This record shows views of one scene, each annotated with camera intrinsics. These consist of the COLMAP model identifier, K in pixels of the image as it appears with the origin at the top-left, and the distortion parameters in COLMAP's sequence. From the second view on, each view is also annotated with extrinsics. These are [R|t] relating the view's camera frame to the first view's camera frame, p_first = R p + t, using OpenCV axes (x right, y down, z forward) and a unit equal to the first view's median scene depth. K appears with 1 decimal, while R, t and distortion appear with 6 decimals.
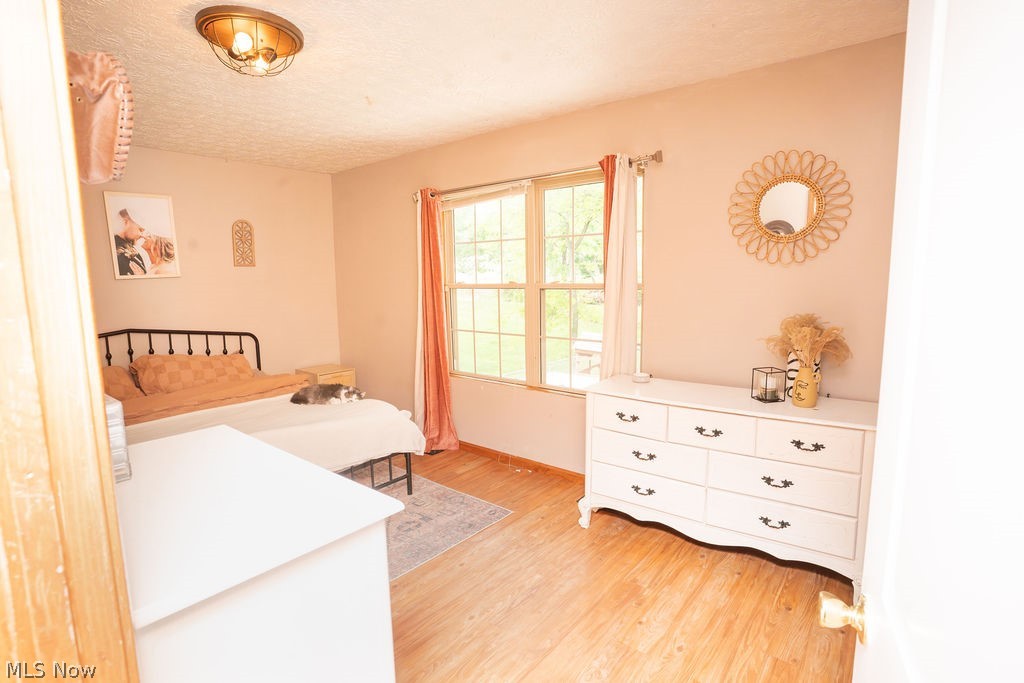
lens RADIAL K [[517.9, 0, 512.0], [0, 517.9, 341.5], [0, 0, 1]] dist [-0.041714, 0.022955]
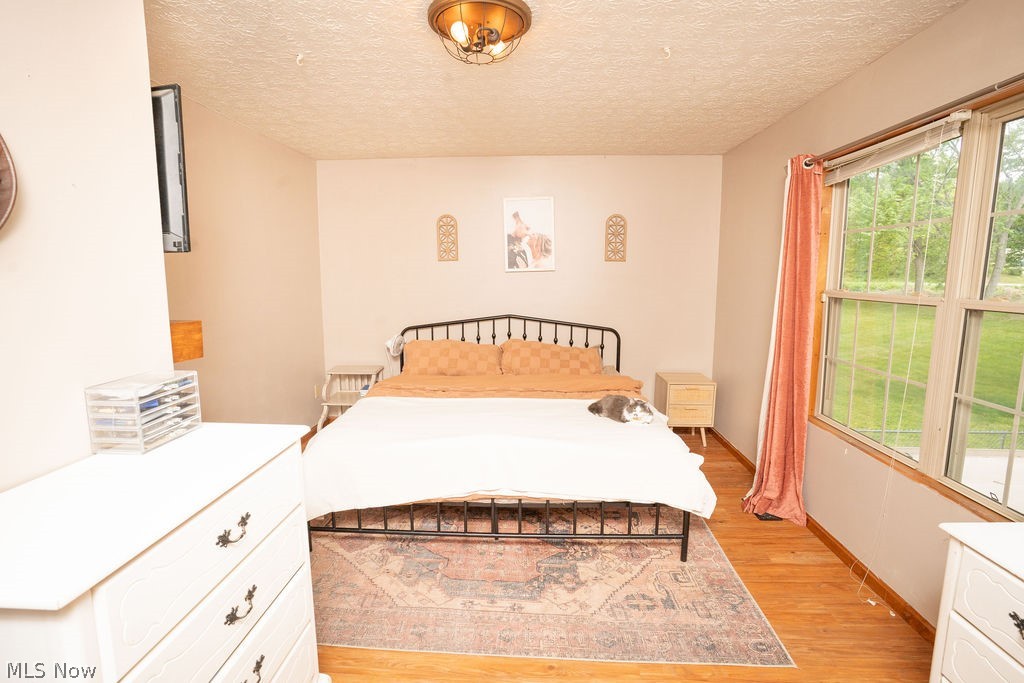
lens RADIAL K [[517.9, 0, 512.0], [0, 517.9, 341.5], [0, 0, 1]] dist [-0.041714, 0.022955]
pose [[0.602922, 0.129363, -0.787242, 0.191447], [-0.114200, 0.990599, 0.075318, -0.053433], [0.789584, 0.044493, 0.612027, 0.281490]]
